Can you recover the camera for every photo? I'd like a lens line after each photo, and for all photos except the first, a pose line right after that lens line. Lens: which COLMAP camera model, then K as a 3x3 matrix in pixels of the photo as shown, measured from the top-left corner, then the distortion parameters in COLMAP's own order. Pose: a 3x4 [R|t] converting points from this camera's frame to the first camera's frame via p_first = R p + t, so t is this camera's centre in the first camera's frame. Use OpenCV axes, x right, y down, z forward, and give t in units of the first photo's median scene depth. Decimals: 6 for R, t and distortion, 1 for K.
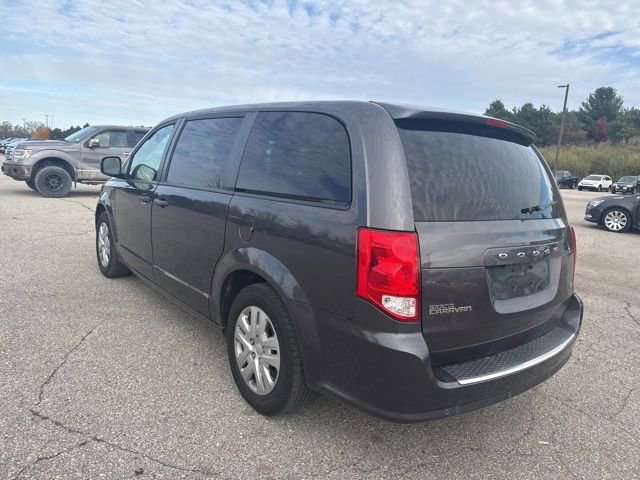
lens RADIAL K [[454.5, 0, 319.4], [0, 454.5, 227.9], [0, 0, 1]] dist [0.023661, -0.029308]
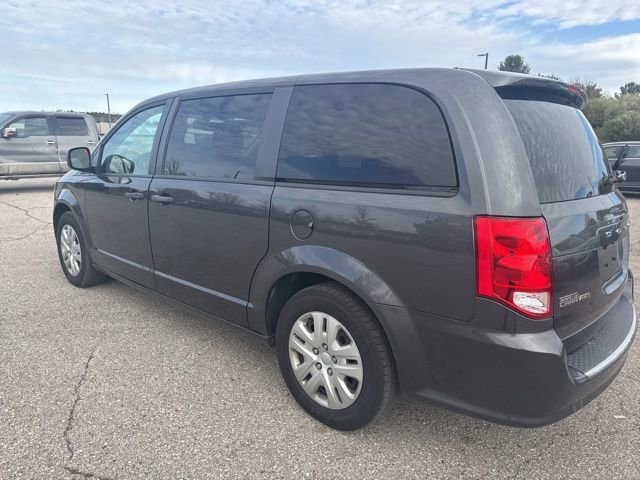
lens RADIAL K [[454.5, 0, 318.3], [0, 454.5, 237.1], [0, 0, 1]] dist [0.023661, -0.029308]
pose [[0.985582, -0.082000, 0.147998, -0.237281], [0.071689, 0.994700, 0.073711, -0.032859], [-0.153258, -0.062039, 0.986237, 0.131587]]
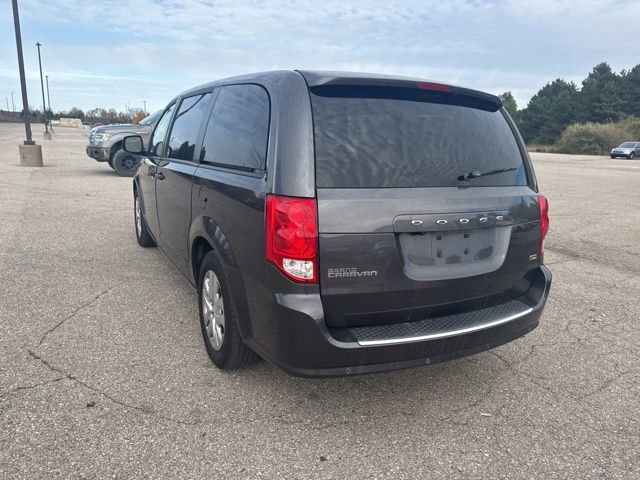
lens RADIAL K [[454.5, 0, 316.8], [0, 454.5, 234.7], [0, 0, 1]] dist [0.023661, -0.029308]
pose [[0.982642, 0.011301, -0.185169, 0.276308], [0.000197, 0.998078, 0.061963, 0.019748], [0.185513, -0.060924, 0.980751, -0.008748]]
